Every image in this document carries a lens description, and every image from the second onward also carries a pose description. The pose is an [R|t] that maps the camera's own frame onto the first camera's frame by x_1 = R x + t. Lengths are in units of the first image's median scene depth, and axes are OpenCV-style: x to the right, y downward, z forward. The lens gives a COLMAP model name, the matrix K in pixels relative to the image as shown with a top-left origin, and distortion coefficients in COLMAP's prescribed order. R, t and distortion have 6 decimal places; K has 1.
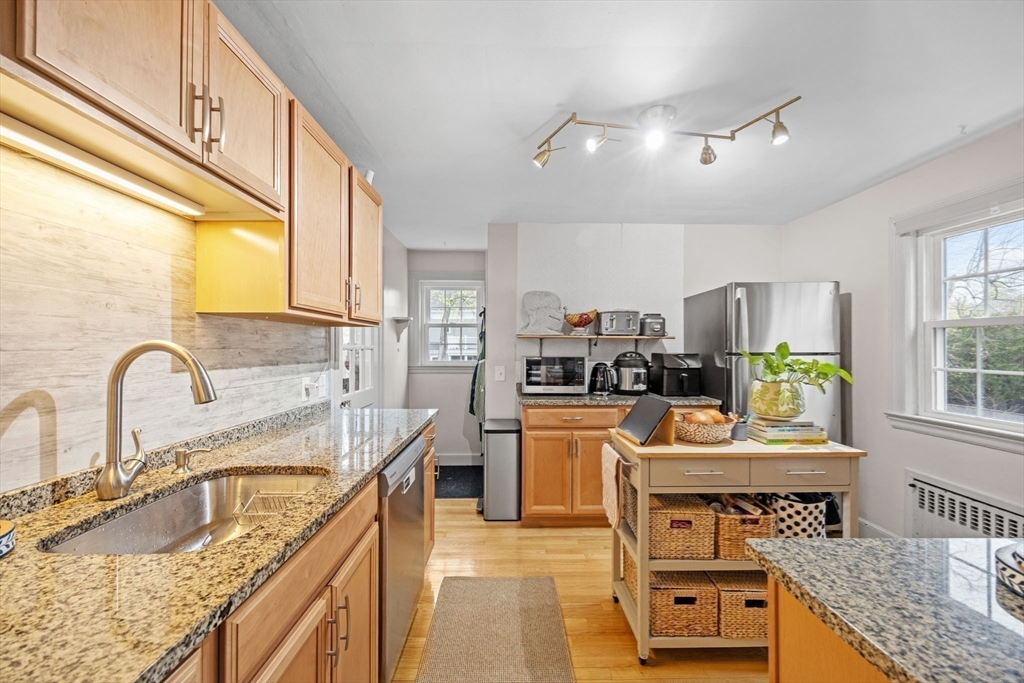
lens RADIAL K [[386.6, 0, 514.7], [0, 386.6, 343.1], [0, 0, 1]] dist [-0.003153, -0.000339]
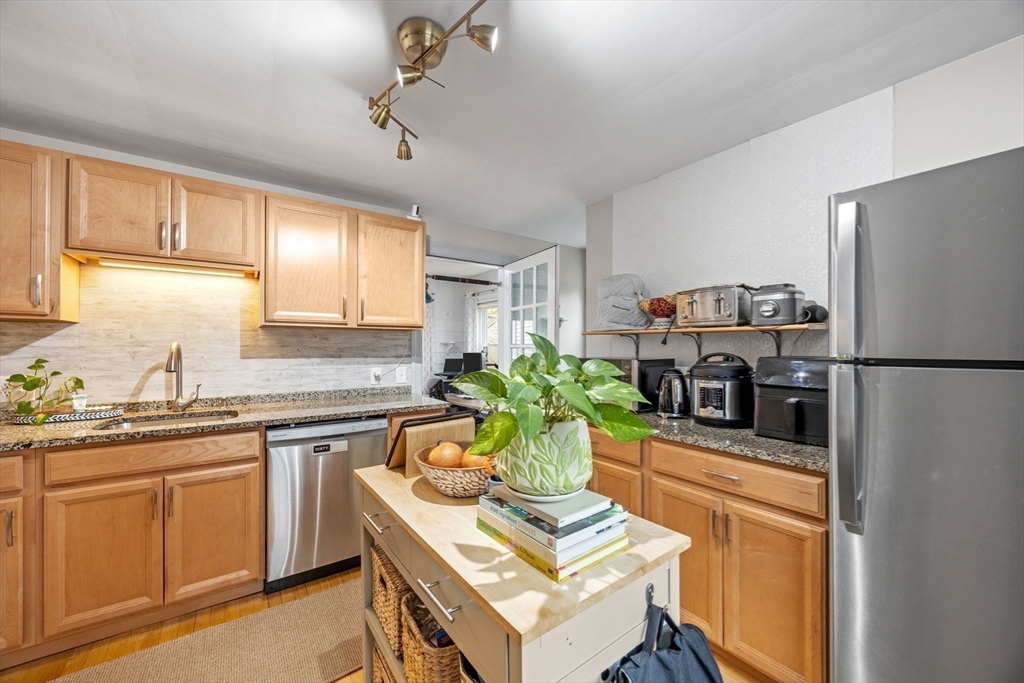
lens RADIAL K [[386.6, 0, 518.9], [0, 386.6, 342.0], [0, 0, 1]] dist [-0.003153, -0.000339]
pose [[0.583294, -0.011744, -0.812176, 1.283830], [0.007231, 0.999931, -0.009266, 0.016980], [0.812229, -0.000468, 0.583339, 0.842093]]
